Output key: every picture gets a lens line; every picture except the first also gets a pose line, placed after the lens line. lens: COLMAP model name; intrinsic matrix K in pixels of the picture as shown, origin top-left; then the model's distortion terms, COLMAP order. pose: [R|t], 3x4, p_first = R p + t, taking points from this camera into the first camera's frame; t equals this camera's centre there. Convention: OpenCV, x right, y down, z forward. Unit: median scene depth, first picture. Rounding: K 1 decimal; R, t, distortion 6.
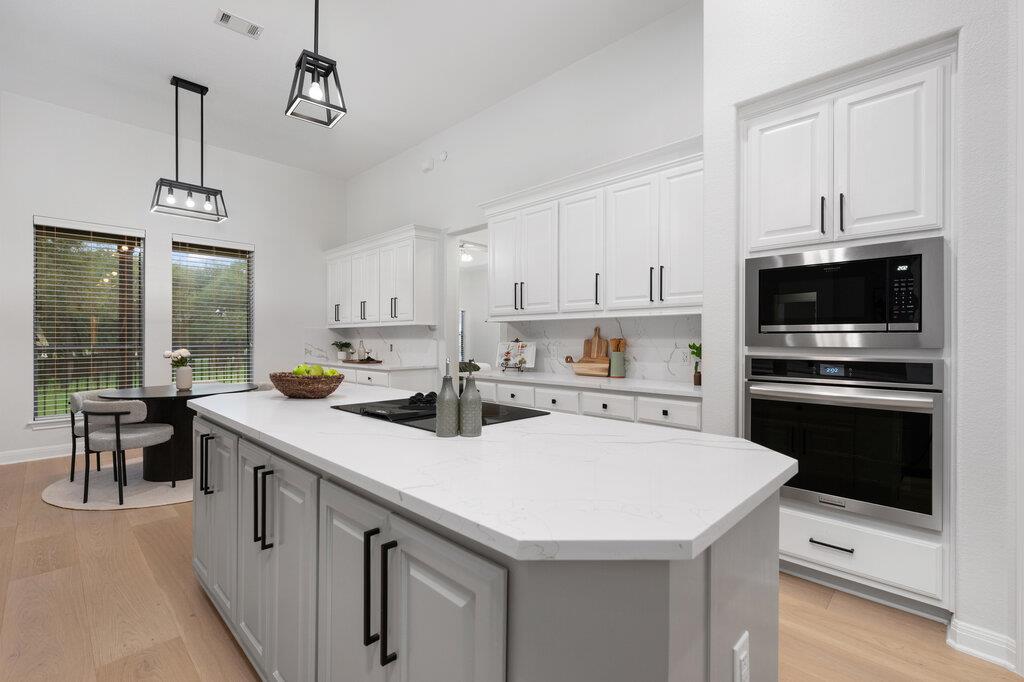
lens RADIAL K [[457.4, 0, 512.0], [0, 457.4, 341.0], [0, 0, 1]] dist [-0.000742, 0.000188]
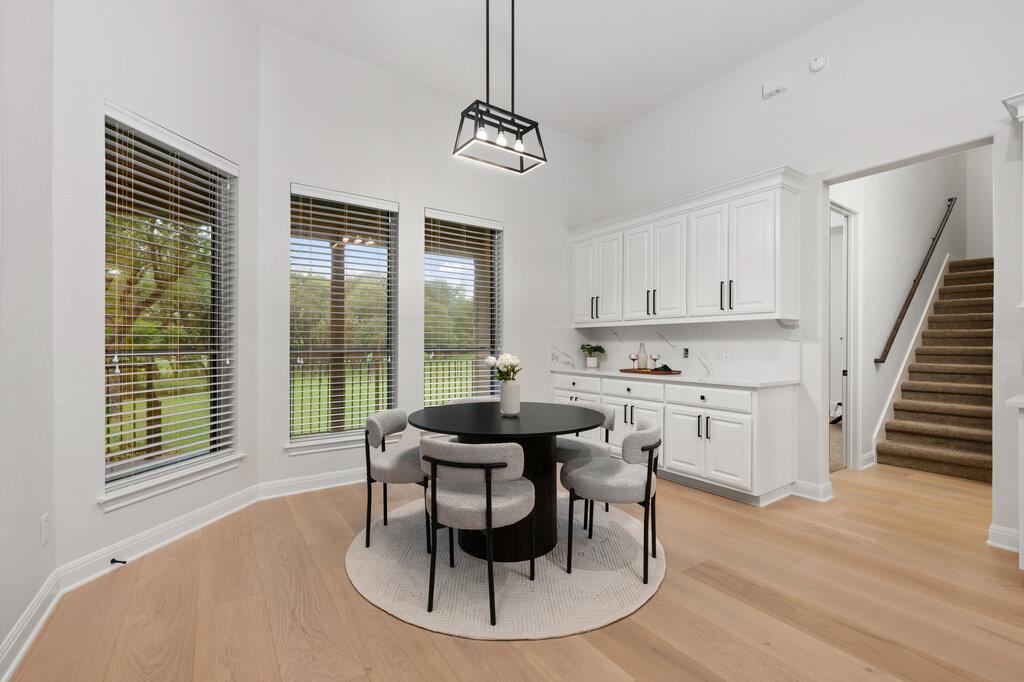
lens RADIAL K [[441.7, 0, 512.0], [0, 441.7, 341.0], [0, 0, 1]] dist [-0.003160, -0.000112]
pose [[0.980259, 0.001762, -0.197710, -0.628780], [-0.004095, 0.999927, -0.011394, 0.007315], [0.197675, 0.011979, 0.980194, 0.399996]]
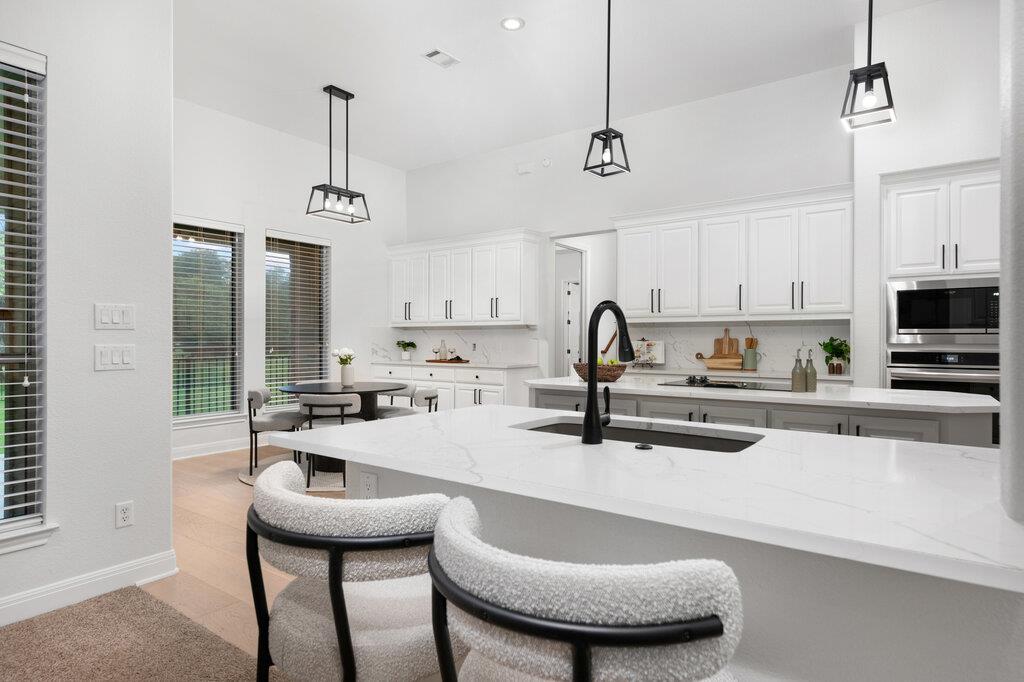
lens RADIAL K [[570.2, 0, 512.0], [0, 570.2, 341.0], [0, 0, 1]] dist [-0.015199, 0.000512]
pose [[0.990120, 0.000230, 0.140222, -0.563213], [-0.000090, 0.999999, -0.001004, 0.003914], [-0.140222, 0.000981, 0.990120, -0.369596]]
